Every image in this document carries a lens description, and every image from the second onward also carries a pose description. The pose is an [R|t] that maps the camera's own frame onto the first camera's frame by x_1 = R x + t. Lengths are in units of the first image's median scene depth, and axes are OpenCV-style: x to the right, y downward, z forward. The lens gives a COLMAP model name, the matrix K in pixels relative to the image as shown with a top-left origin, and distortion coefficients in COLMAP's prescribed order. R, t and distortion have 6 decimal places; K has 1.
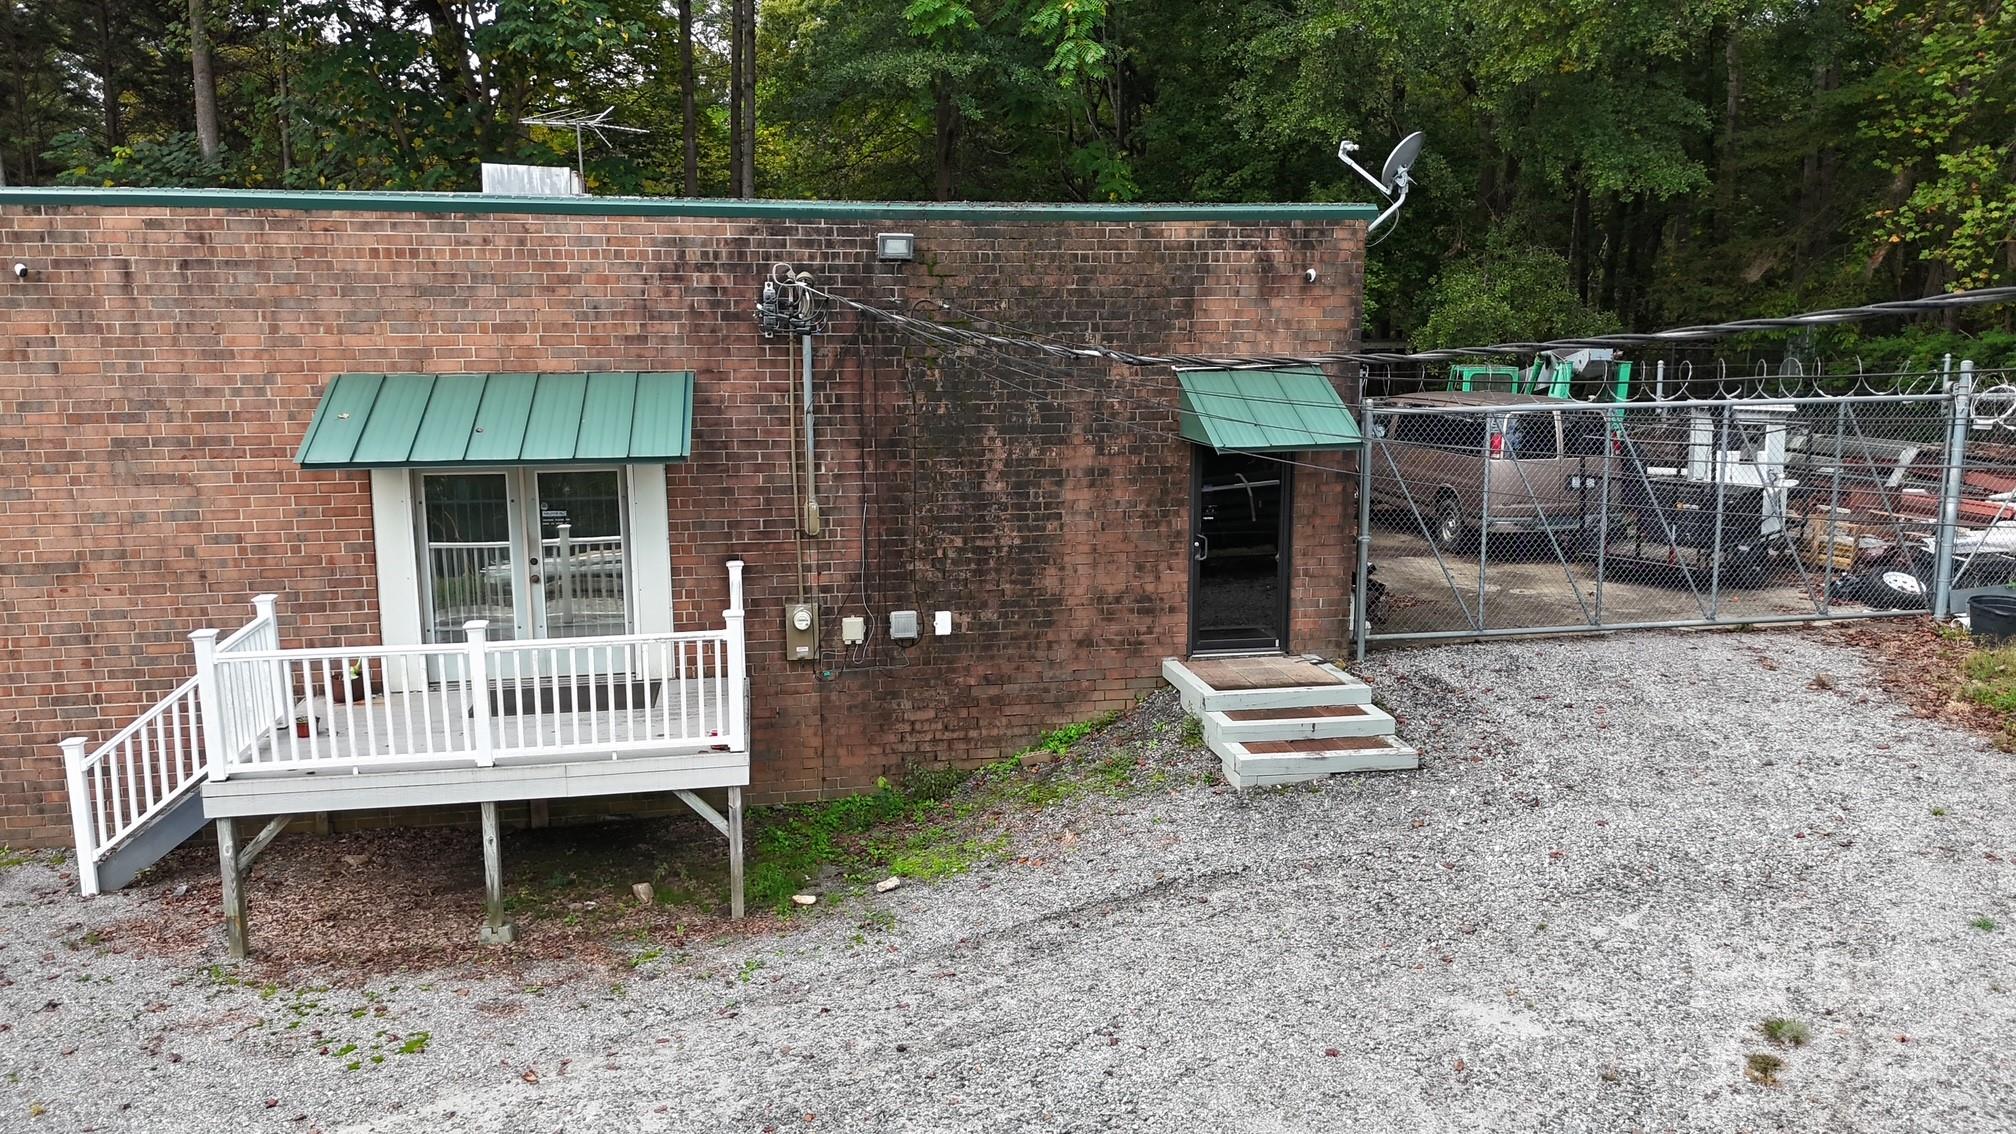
lens RADIAL K [[1476.4, 0, 1007.0], [0, 1476.4, 573.1], [0, 0, 1]] dist [0.081806, -0.075864]
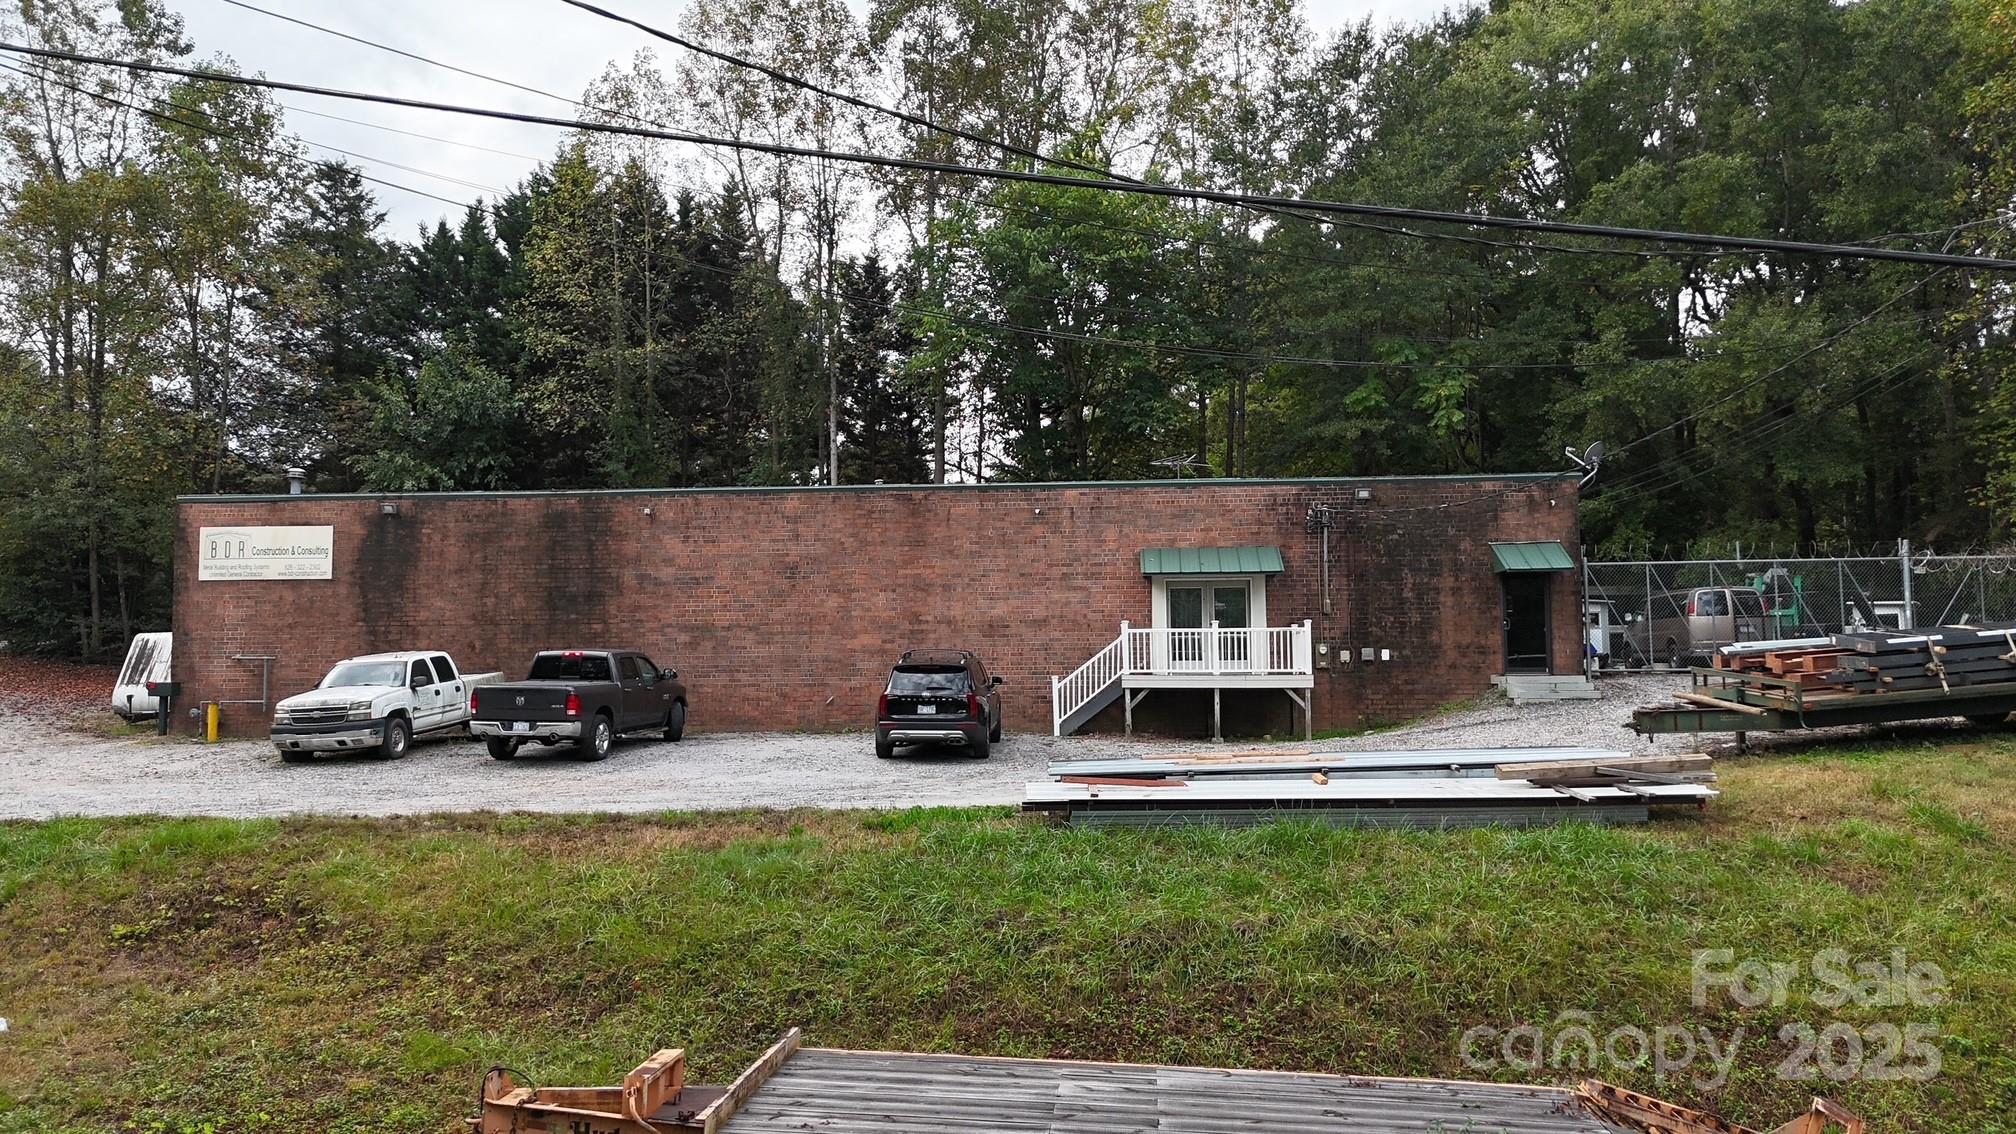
lens RADIAL K [[1476.4, 0, 1004.9], [0, 1476.4, 568.8], [0, 0, 1]] dist [0.081806, -0.075864]
pose [[0.966896, -0.019566, -0.254421, -0.026237], [-0.042218, 0.971049, -0.235121, 0.470747], [0.251656, 0.238078, 0.938077, -1.329137]]
